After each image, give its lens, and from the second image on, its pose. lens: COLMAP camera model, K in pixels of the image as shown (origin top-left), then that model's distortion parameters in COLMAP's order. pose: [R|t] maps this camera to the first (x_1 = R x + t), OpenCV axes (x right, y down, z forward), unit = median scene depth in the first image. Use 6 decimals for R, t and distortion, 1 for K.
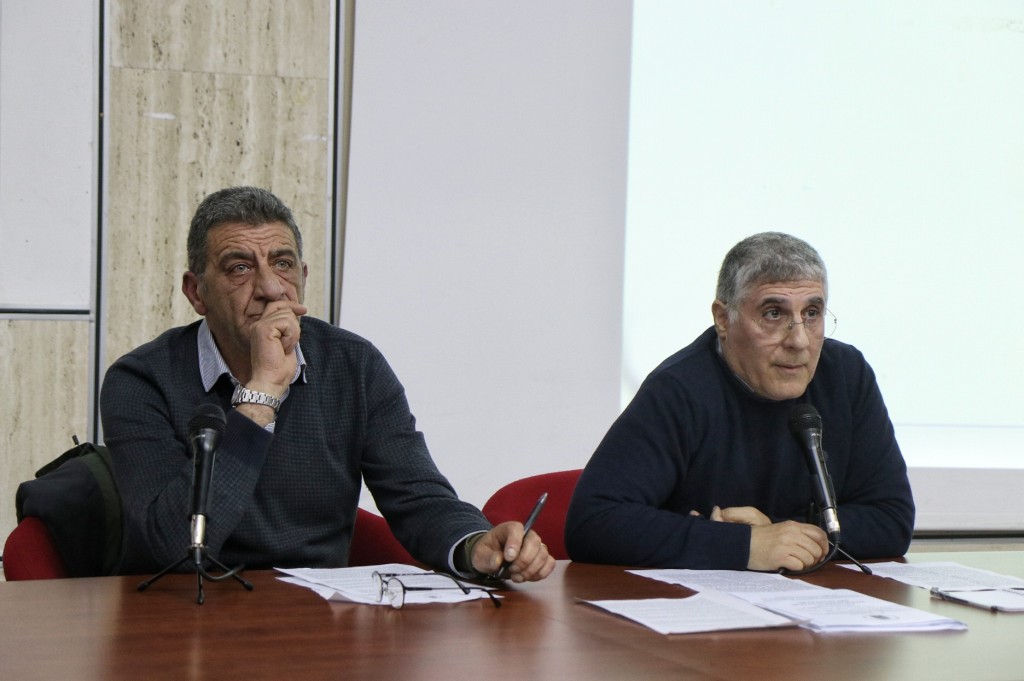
lens RADIAL K [[2441.1, 0, 512.0], [0, 2441.1, 340.5], [0, 0, 1]] dist [0.393431, 0.186297]
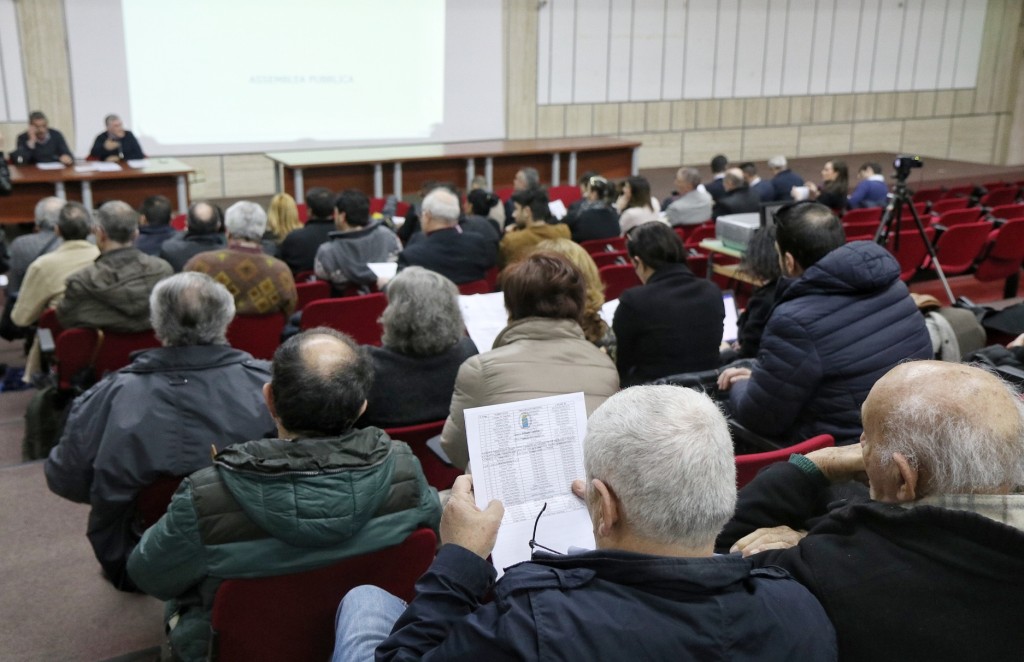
lens RADIAL K [[1037.9, 0, 493.6], [0, 1037.9, 330.0], [0, 0, 1]] dist [0.023620, 0.019625]
pose [[0.992378, -0.054516, 0.110518, 0.616242], [0.025574, 0.968408, 0.248057, -0.118547], [-0.120549, -0.243340, 0.962421, -1.617909]]
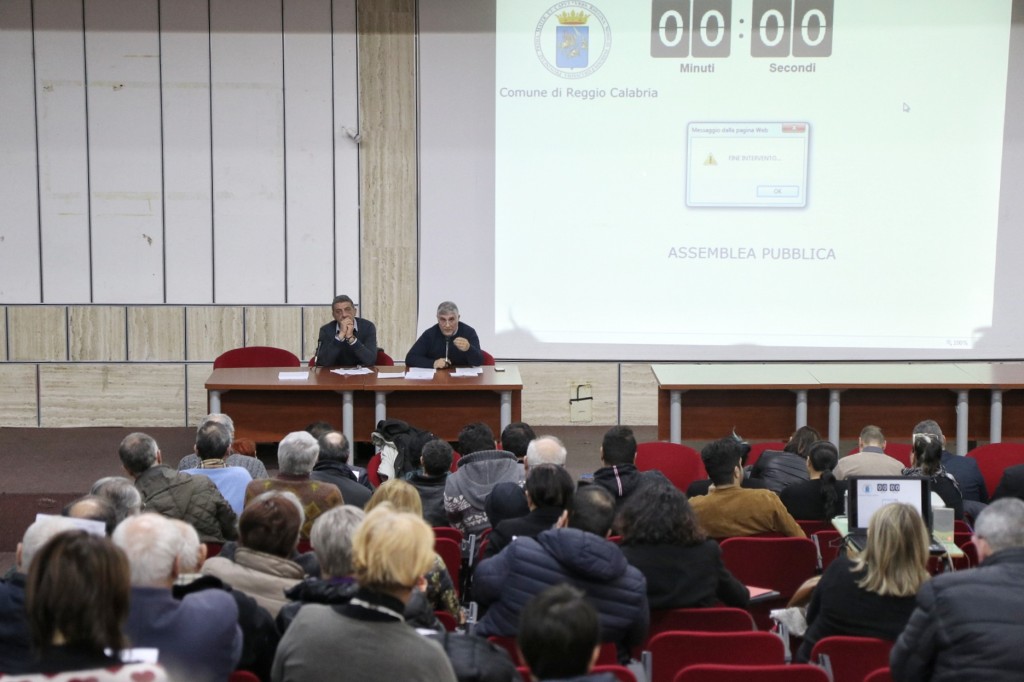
lens RADIAL K [[2262.6, 0, 512.0], [0, 2262.6, 341.0], [0, 0, 1]] dist [0.335233, 0.169828]
pose [[0.940926, 0.013781, -0.338331, 1.375834], [0.012841, 0.997000, 0.076323, -0.241147], [0.338368, -0.076159, 0.937927, -2.526281]]
